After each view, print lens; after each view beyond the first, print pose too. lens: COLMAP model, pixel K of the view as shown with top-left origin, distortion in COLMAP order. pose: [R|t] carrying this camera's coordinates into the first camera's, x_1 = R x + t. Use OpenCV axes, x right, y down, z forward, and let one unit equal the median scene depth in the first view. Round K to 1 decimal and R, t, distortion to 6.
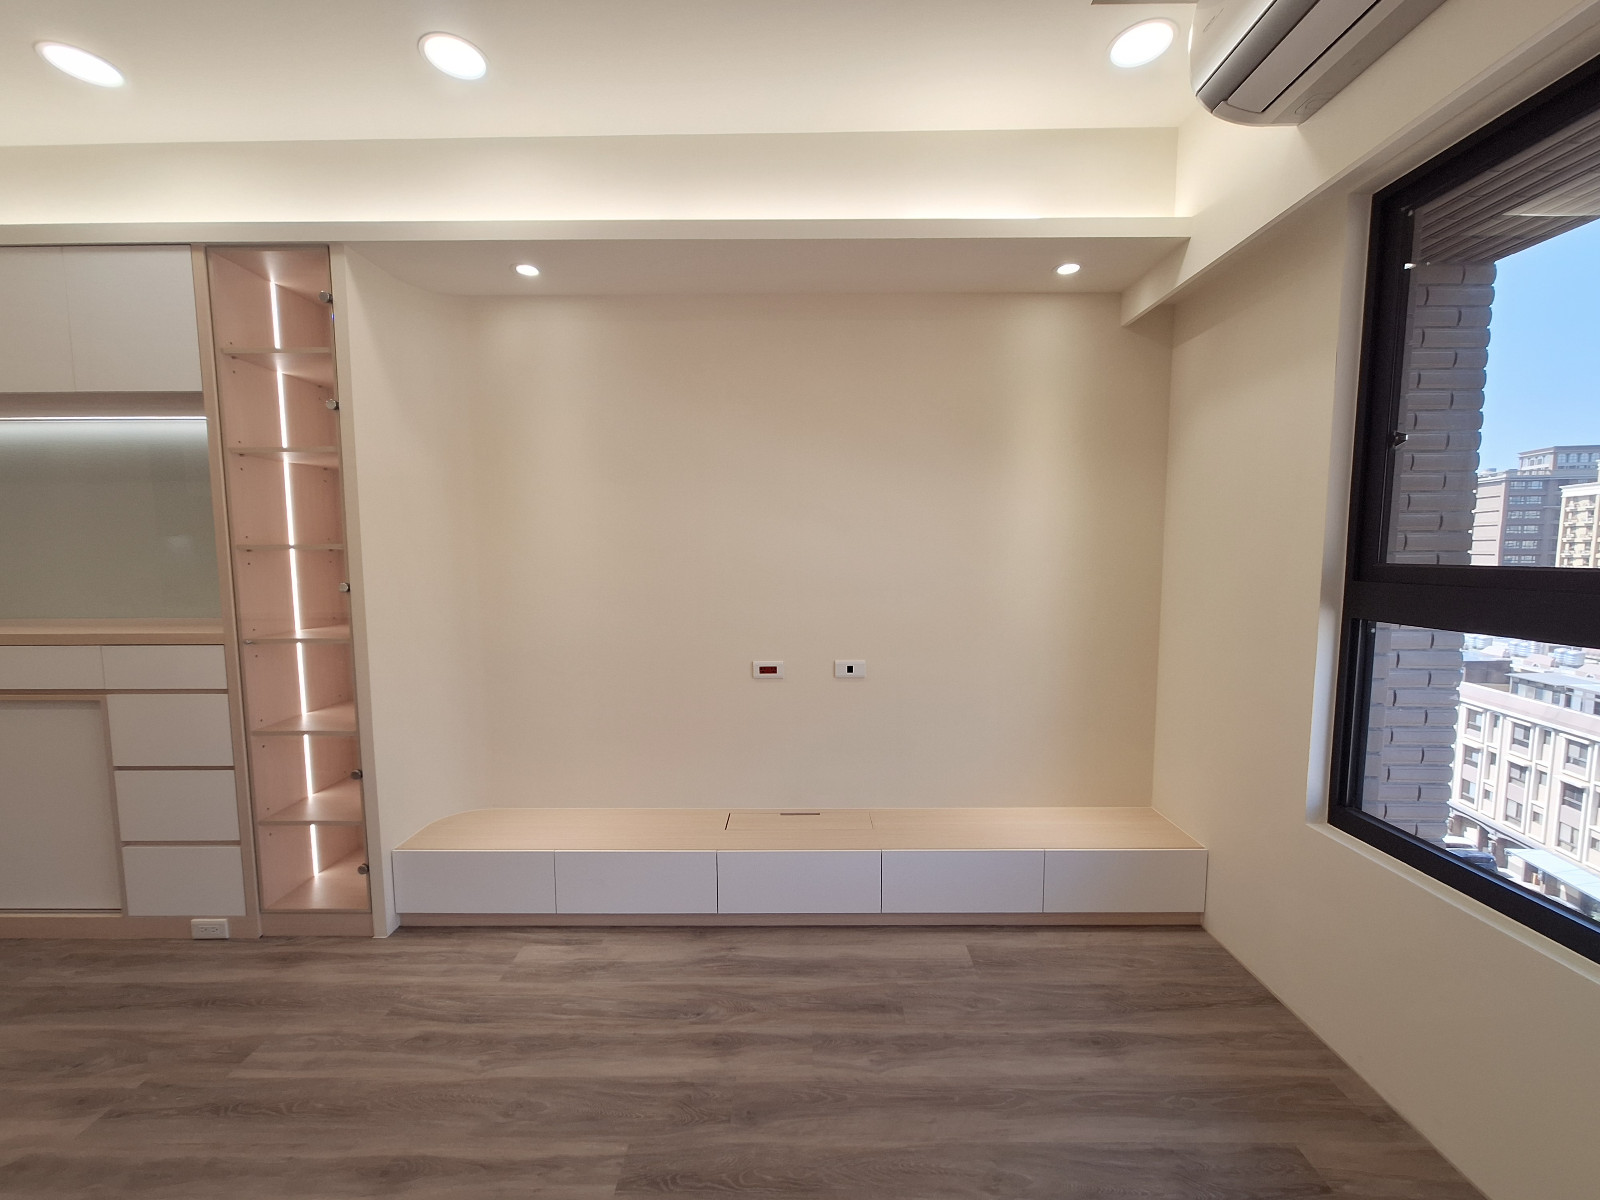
lens RADIAL K [[633.4, 0, 802.0], [0, 633.4, 602.4], [0, 0, 1]] dist [0.001052, 0.000246]
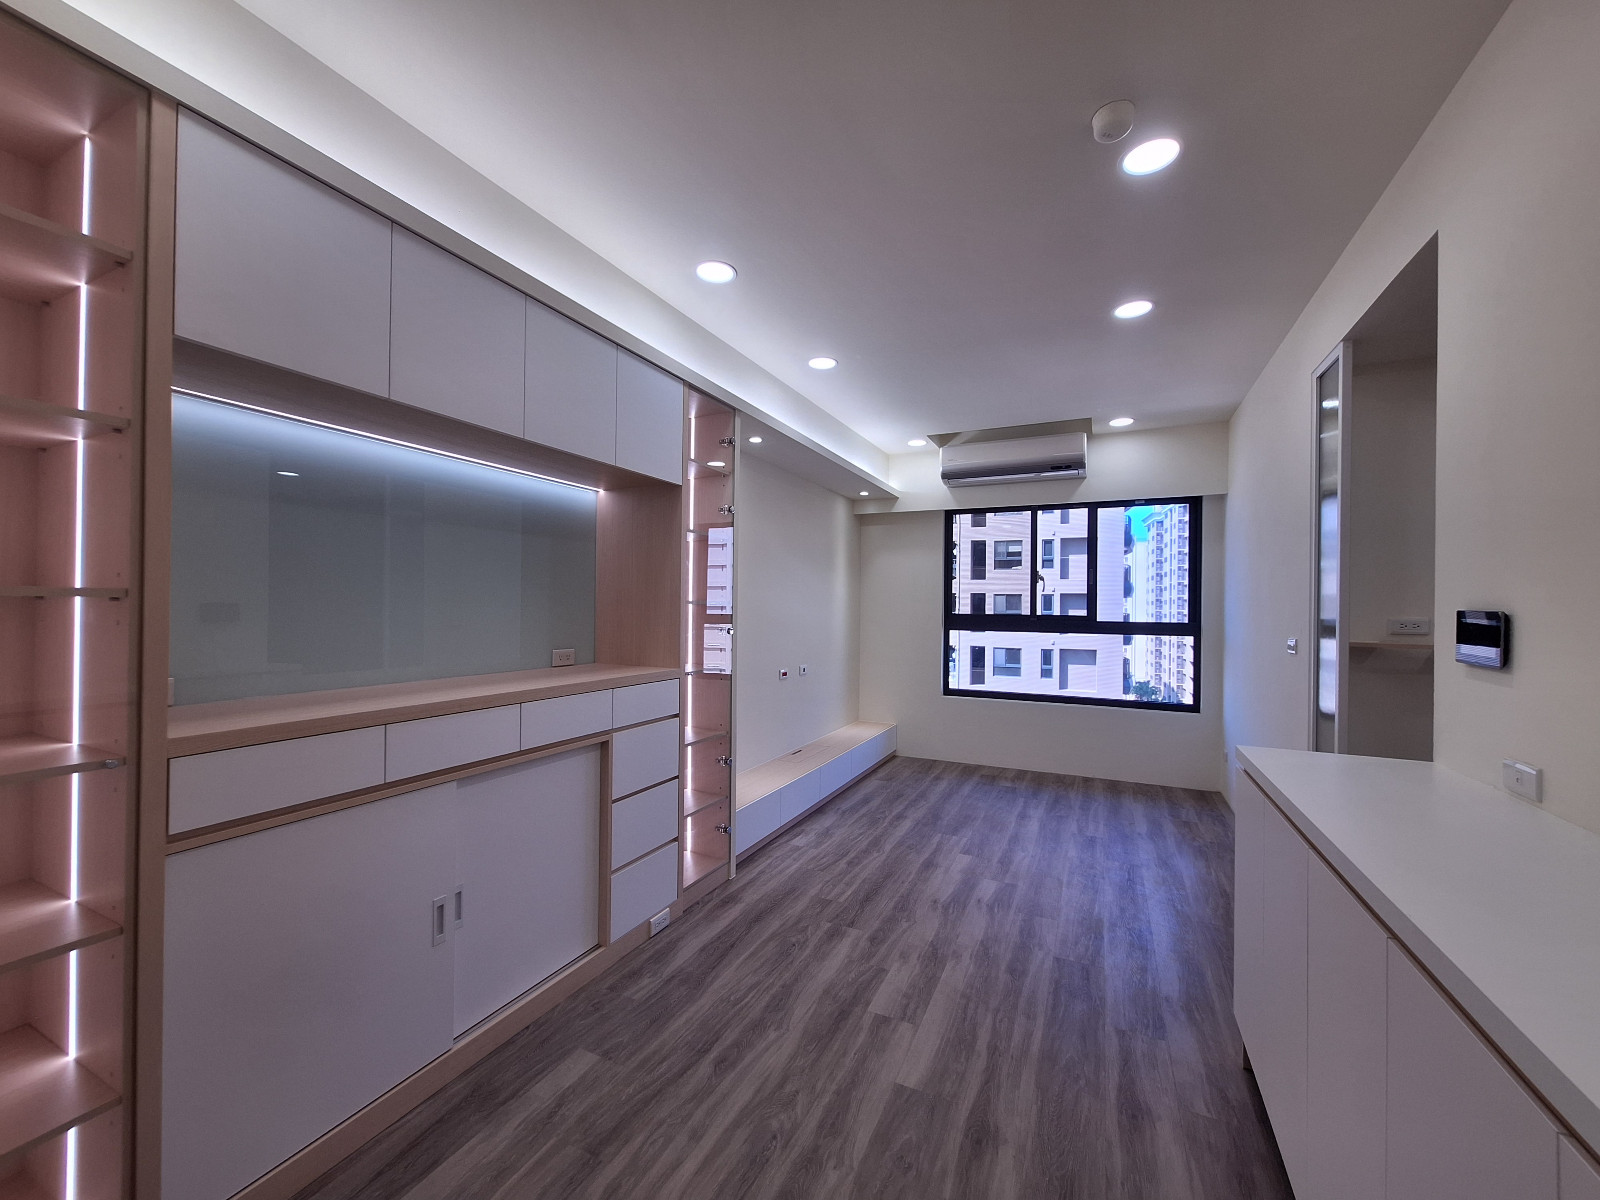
lens RADIAL K [[633.4, 0, 802.6], [0, 633.4, 604.7], [0, 0, 1]] dist [0.001052, 0.000246]
pose [[0.424931, 0.010853, 0.905161, -1.958681], [0.062811, 0.997165, -0.041443, -0.012768], [-0.903044, 0.074464, 0.423044, 0.219171]]
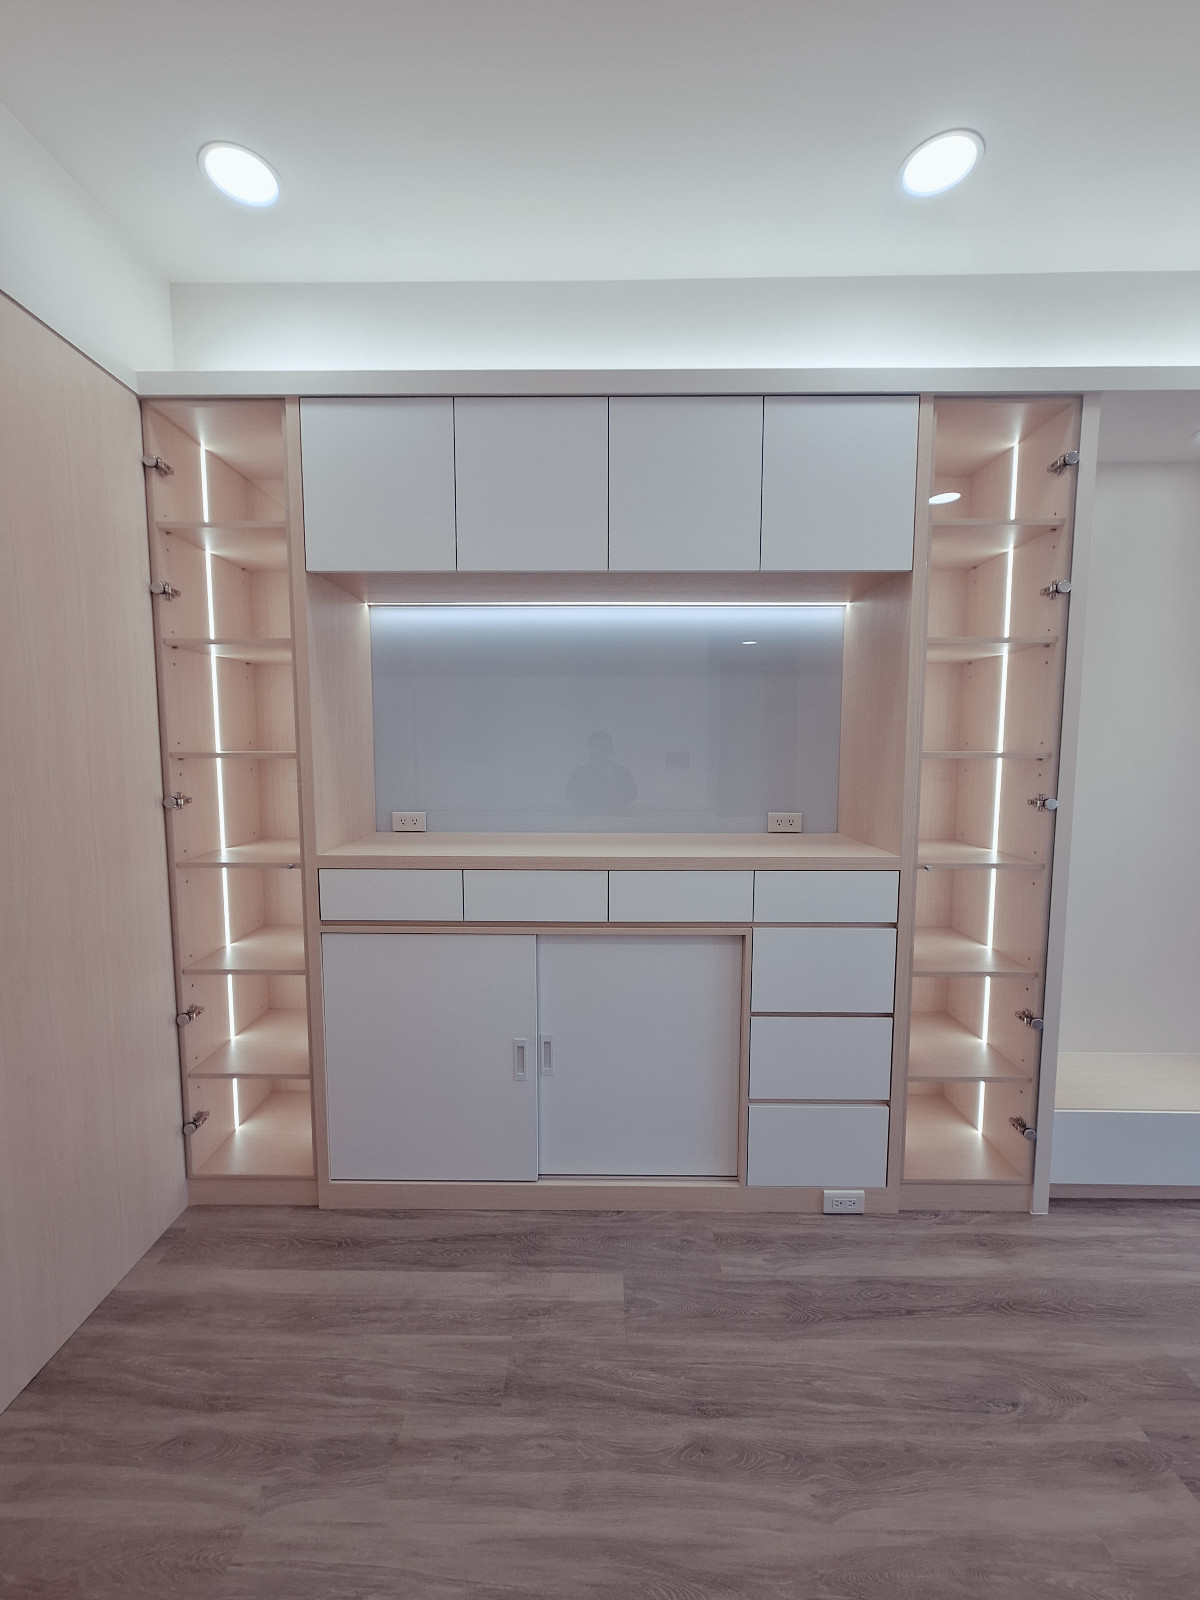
lens RADIAL K [[633.4, 0, 599.2], [0, 633.4, 799.8], [0, 0, 1]] dist [0.001052, 0.000246]
pose [[0.999977, 0.004787, -0.004802, -1.300887], [-0.004760, 0.999973, 0.005621, -0.031585], [0.004828, -0.005598, 0.999973, 0.152228]]
